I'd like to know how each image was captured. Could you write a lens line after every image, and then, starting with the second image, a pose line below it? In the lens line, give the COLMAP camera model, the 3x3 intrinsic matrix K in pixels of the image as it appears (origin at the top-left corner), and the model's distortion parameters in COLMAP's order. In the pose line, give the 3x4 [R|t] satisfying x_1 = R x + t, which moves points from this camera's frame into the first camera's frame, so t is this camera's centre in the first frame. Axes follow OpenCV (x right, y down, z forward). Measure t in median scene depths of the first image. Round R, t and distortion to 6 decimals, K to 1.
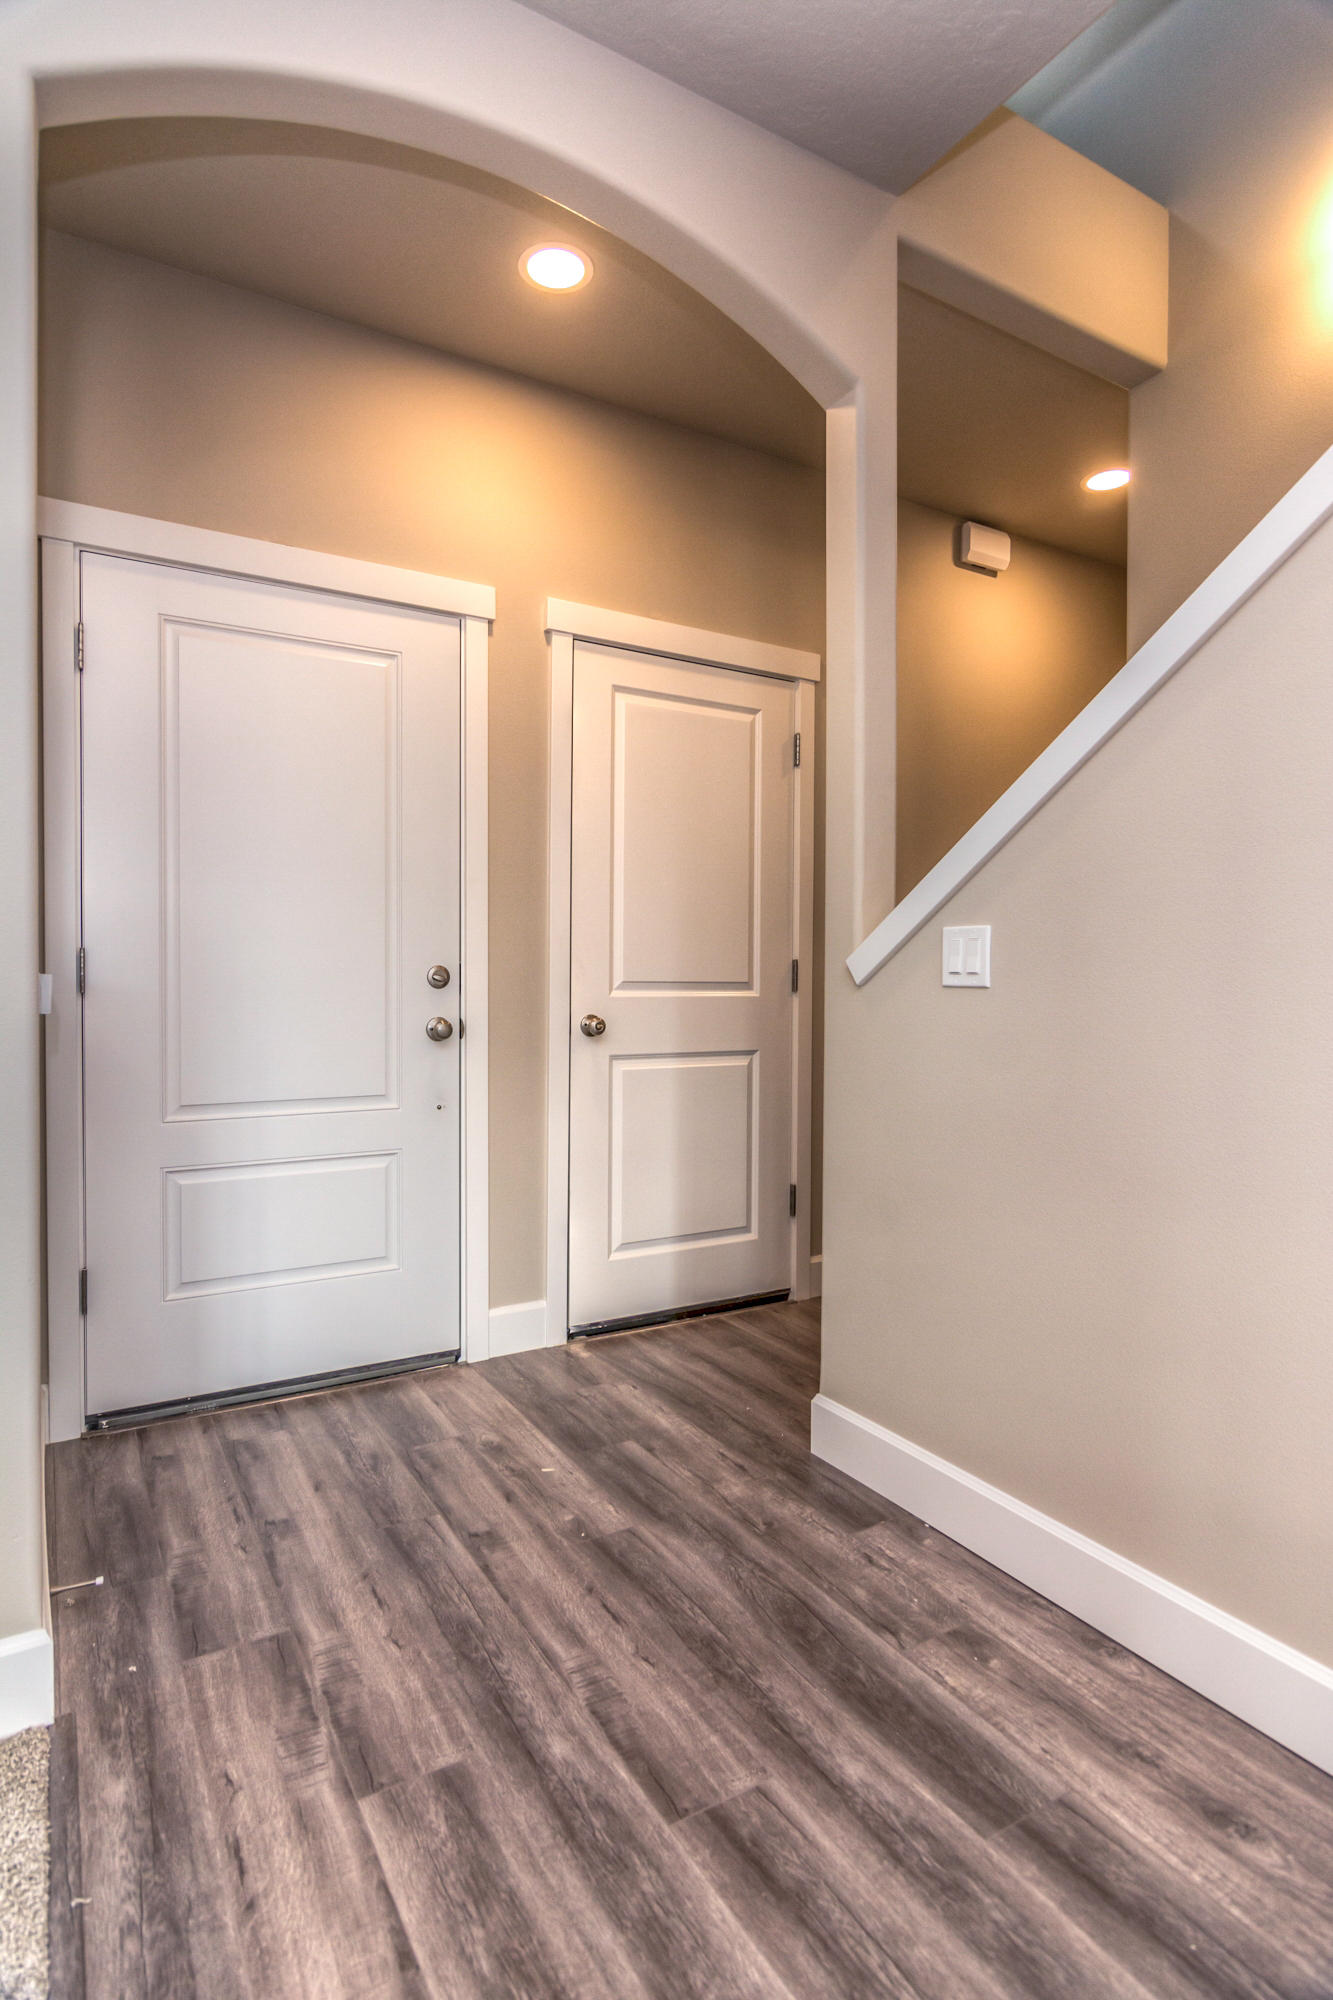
lens RADIAL K [[1056.1, 0, 666.5], [0, 1056.1, 1000.0], [0, 0, 1]] dist [-0.002610, -0.000482]
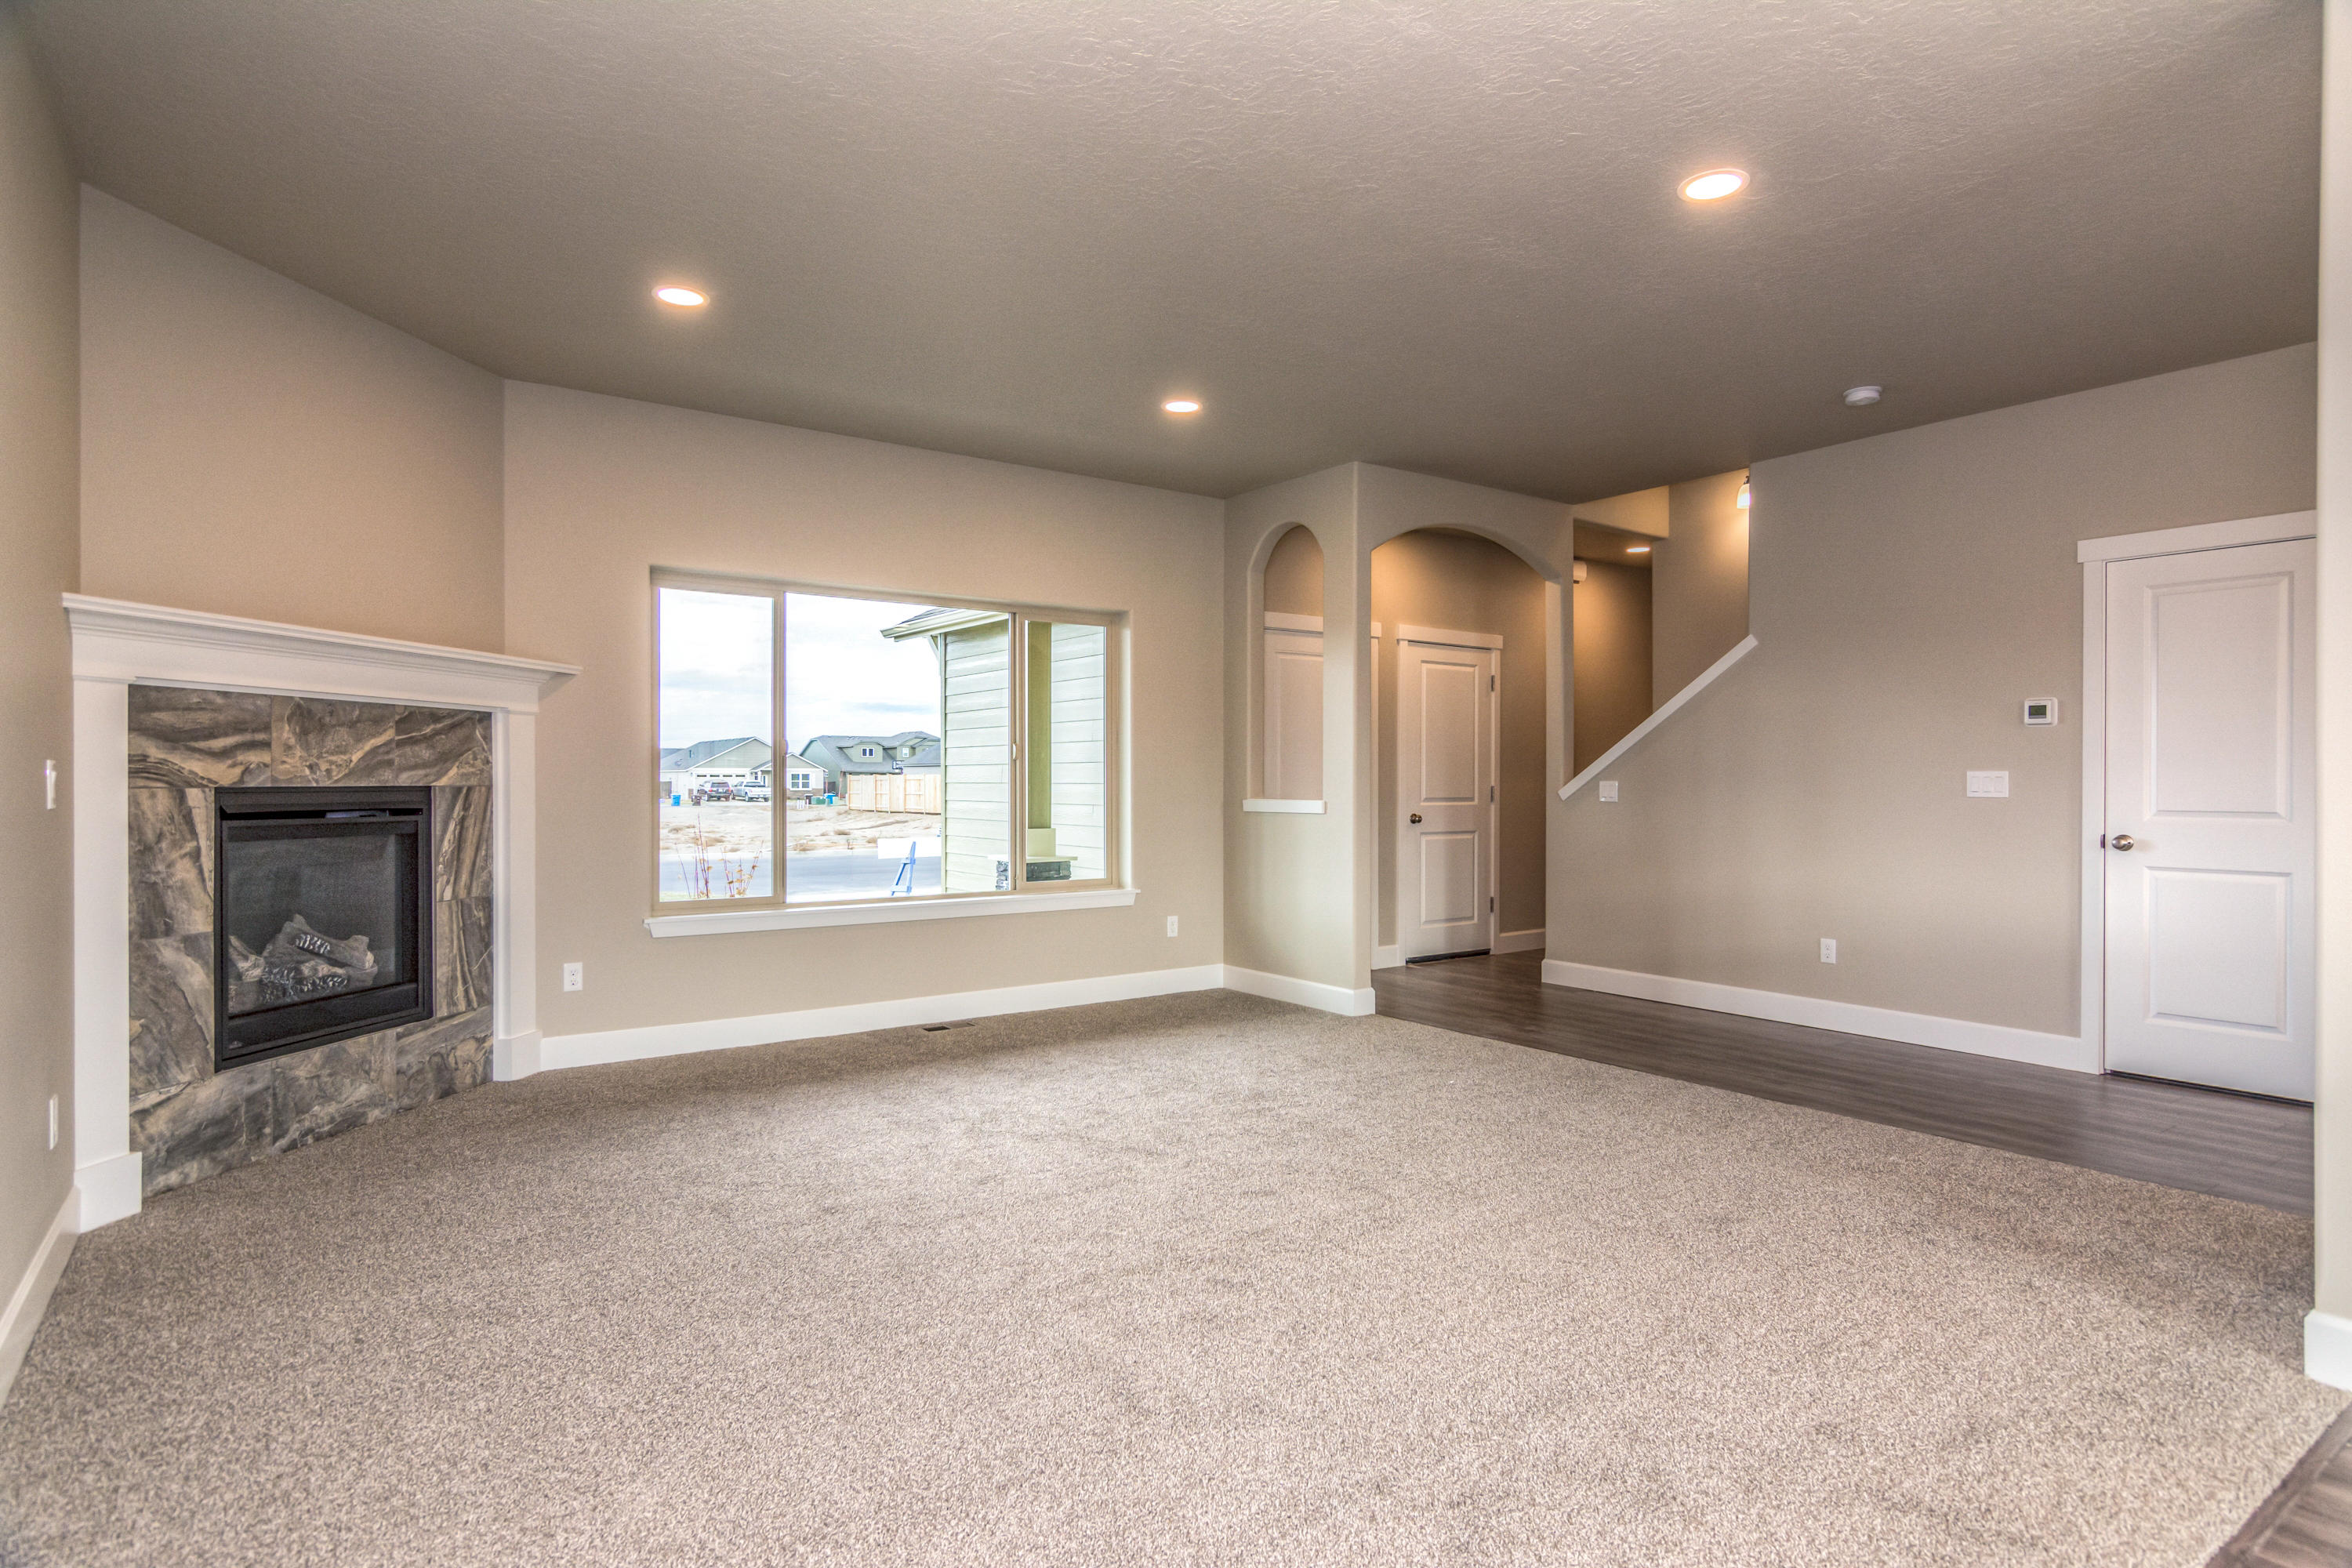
lens RADIAL K [[1241.9, 0, 1211.3], [0, 1241.9, 785.7], [0, 0, 1]] dist [-0.002610, -0.000482]
pose [[0.993911, -0.002691, 0.110156, -0.758797], [0.003699, 0.999953, -0.008950, -0.022375], [-0.110127, 0.009303, 0.993874, -1.469108]]
